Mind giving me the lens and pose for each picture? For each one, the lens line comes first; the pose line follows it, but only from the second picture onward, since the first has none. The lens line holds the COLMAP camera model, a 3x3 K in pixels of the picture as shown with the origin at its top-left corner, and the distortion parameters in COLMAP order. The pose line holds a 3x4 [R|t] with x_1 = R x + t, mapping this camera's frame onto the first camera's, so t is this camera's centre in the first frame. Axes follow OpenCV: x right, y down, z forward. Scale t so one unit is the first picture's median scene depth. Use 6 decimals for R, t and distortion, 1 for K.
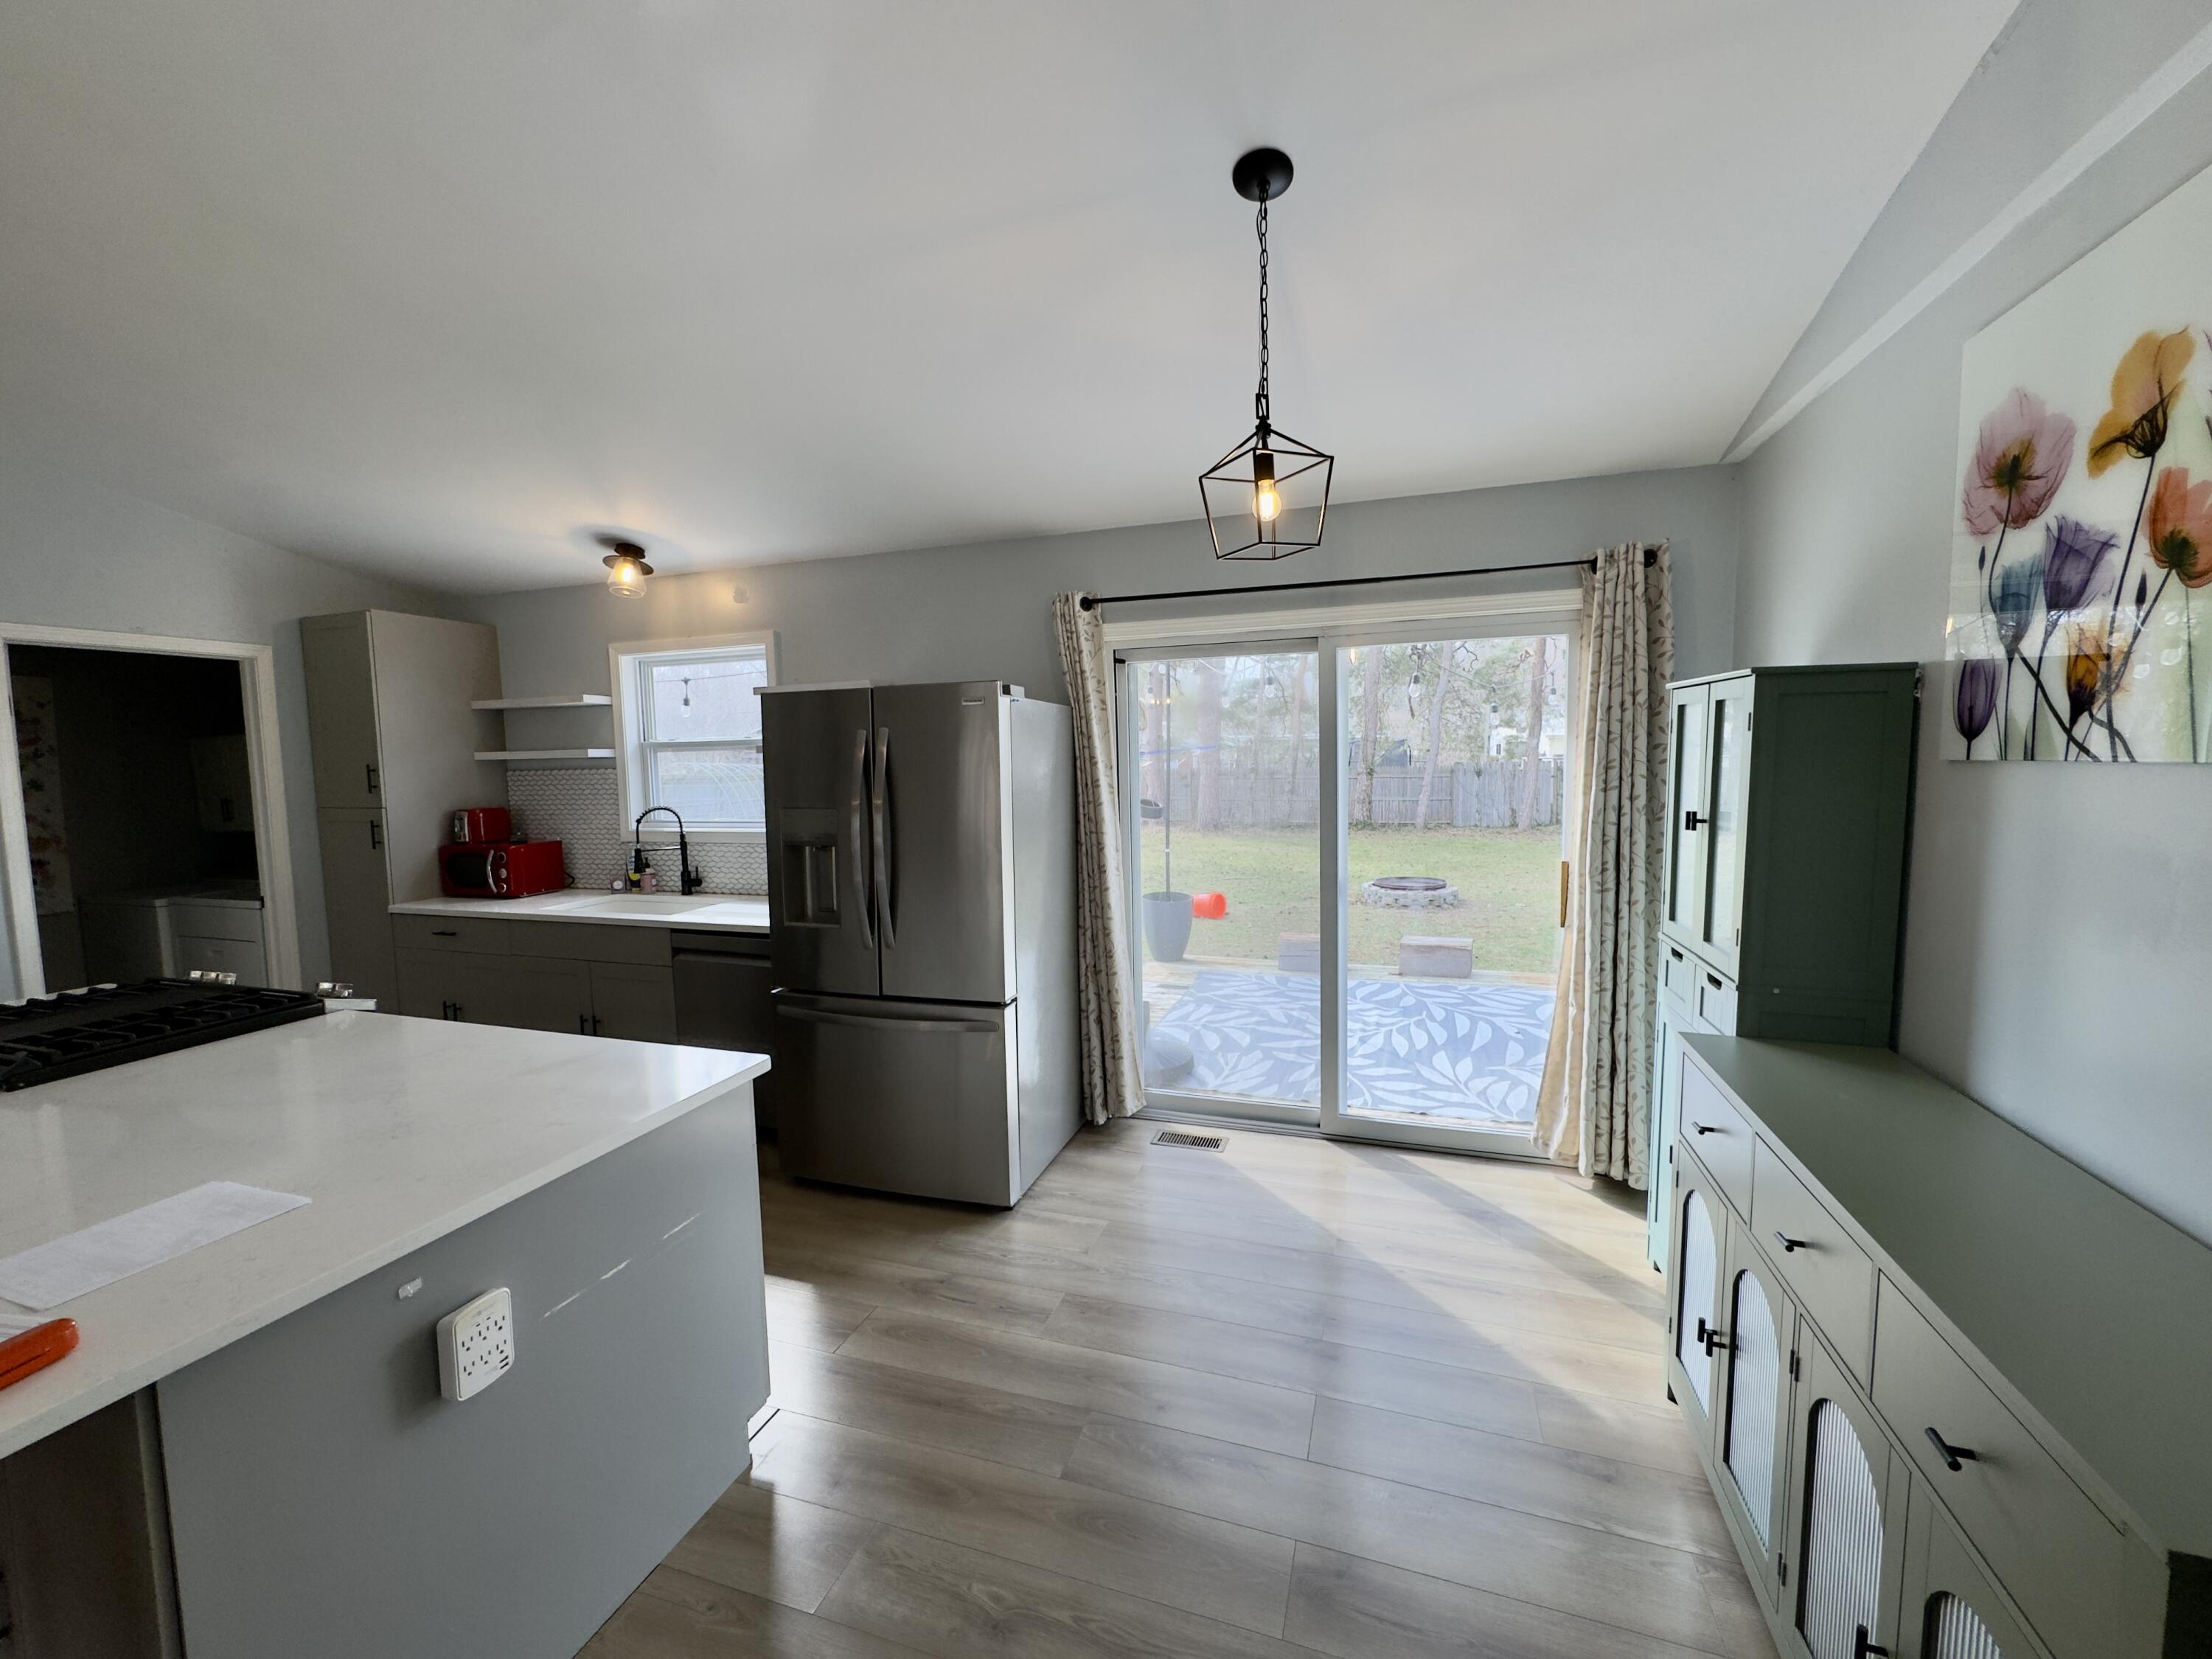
lens RADIAL K [[883.2, 0, 1106.0], [0, 883.2, 829.5], [0, 0, 1]] dist [-0.002450, 0.000087]
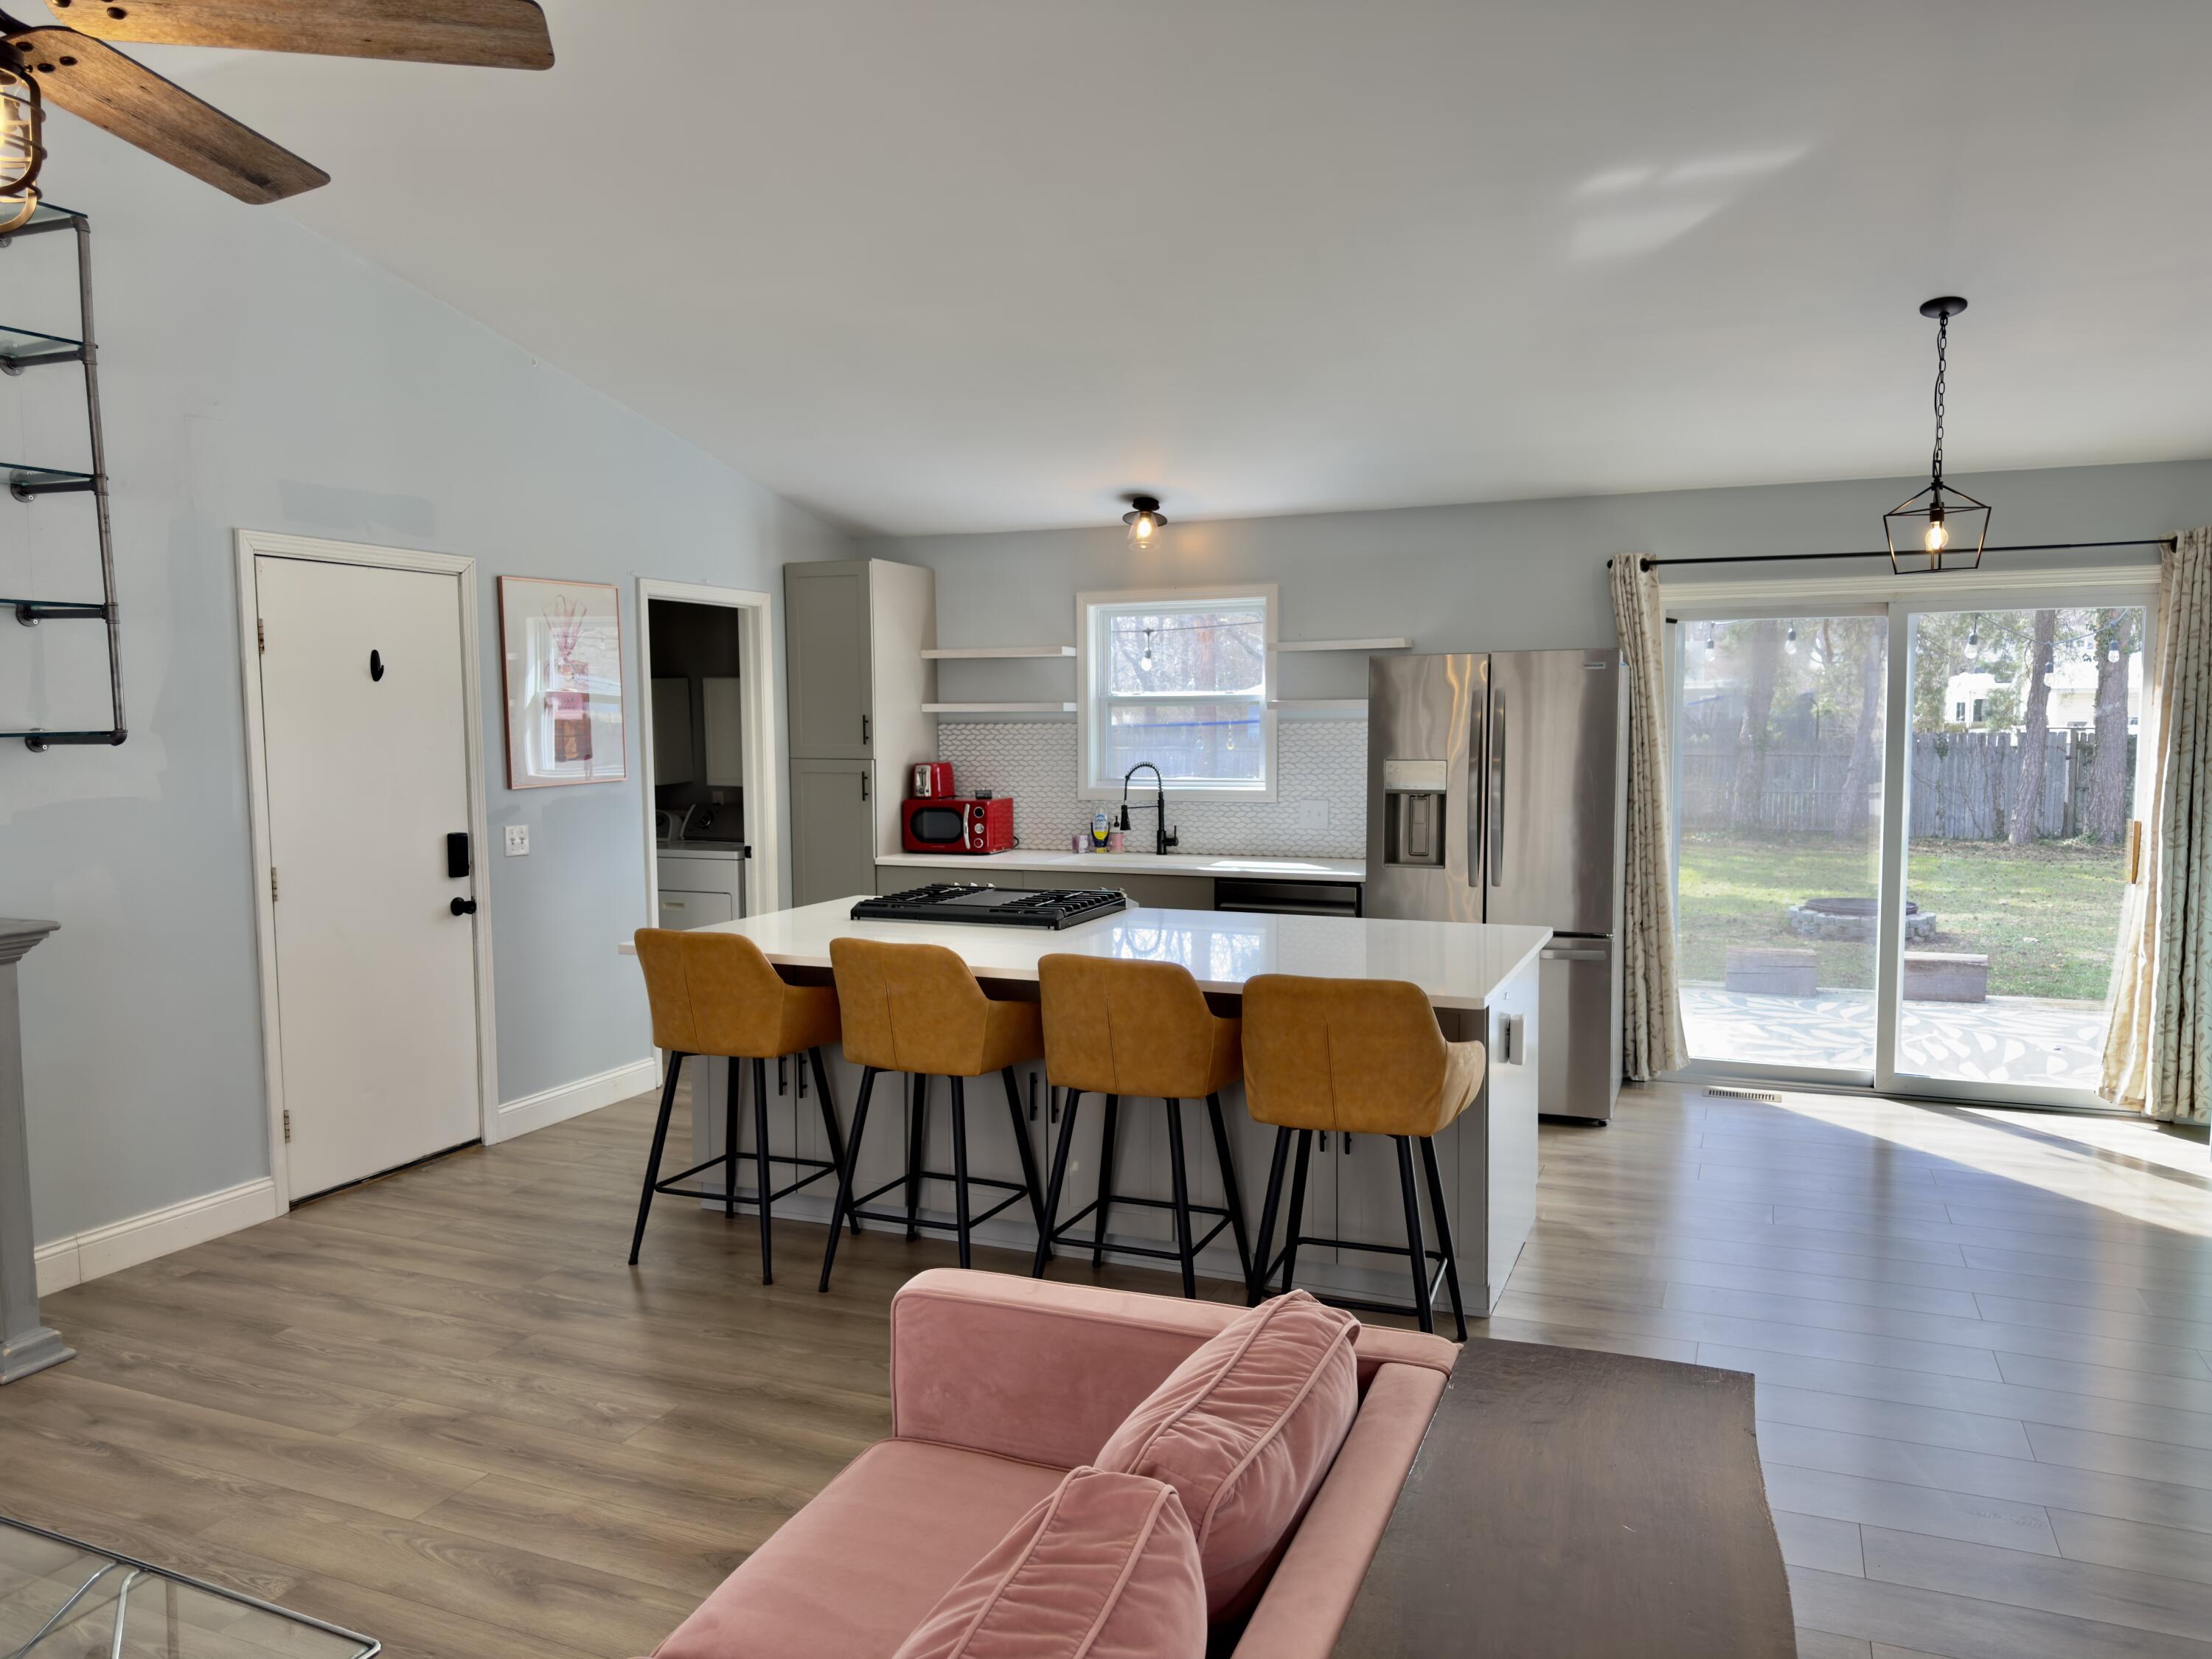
lens RADIAL K [[1555.9, 0, 1111.7], [0, 1555.9, 851.7], [0, 0, 1]] dist [0.029018, -0.037004]
pose [[0.997235, 0.018917, -0.071861, -0.568972], [-0.018521, 0.999809, 0.006169, 0.084318], [0.071964, -0.004821, 0.997396, -0.955595]]
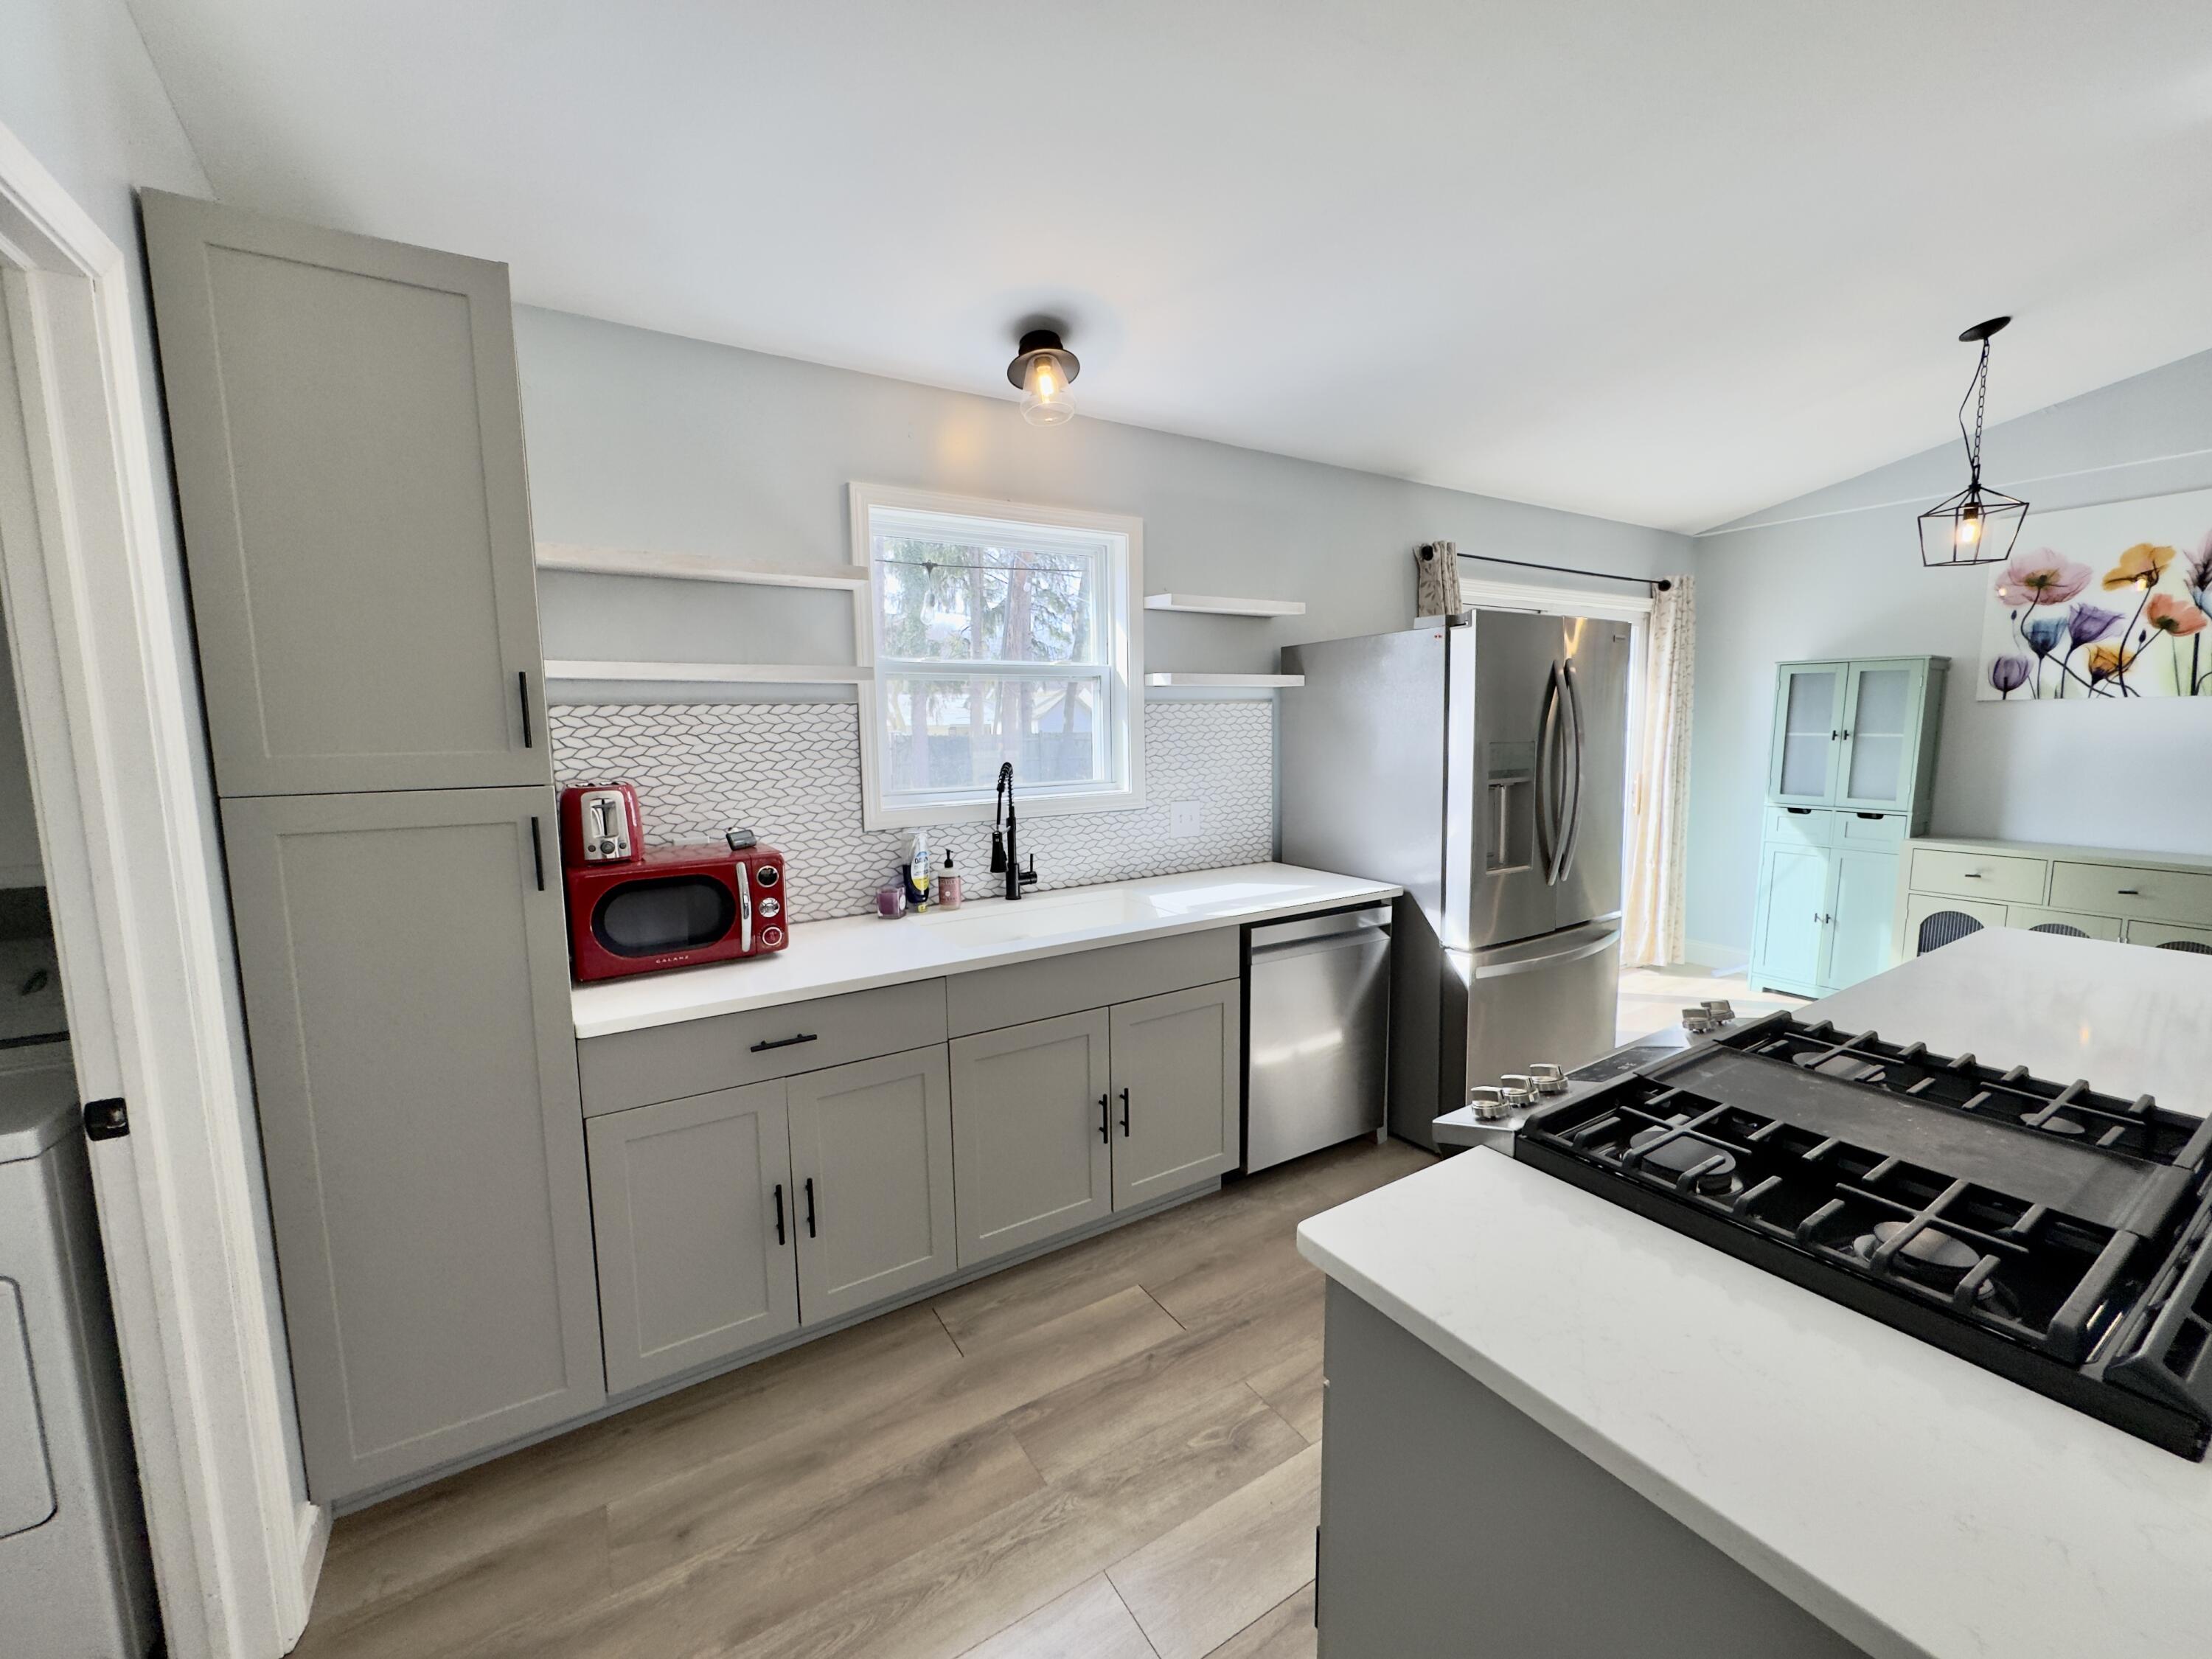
lens RADIAL K [[883.2, 0, 1106.0], [0, 883.2, 829.5], [0, 0, 1]] dist [-0.002450, 0.000087]
pose [[0.628536, -0.084056, 0.773225, -1.294982], [0.067046, 0.996298, 0.053806, -0.011098], [-0.774885, 0.018023, 0.631845, 0.742754]]
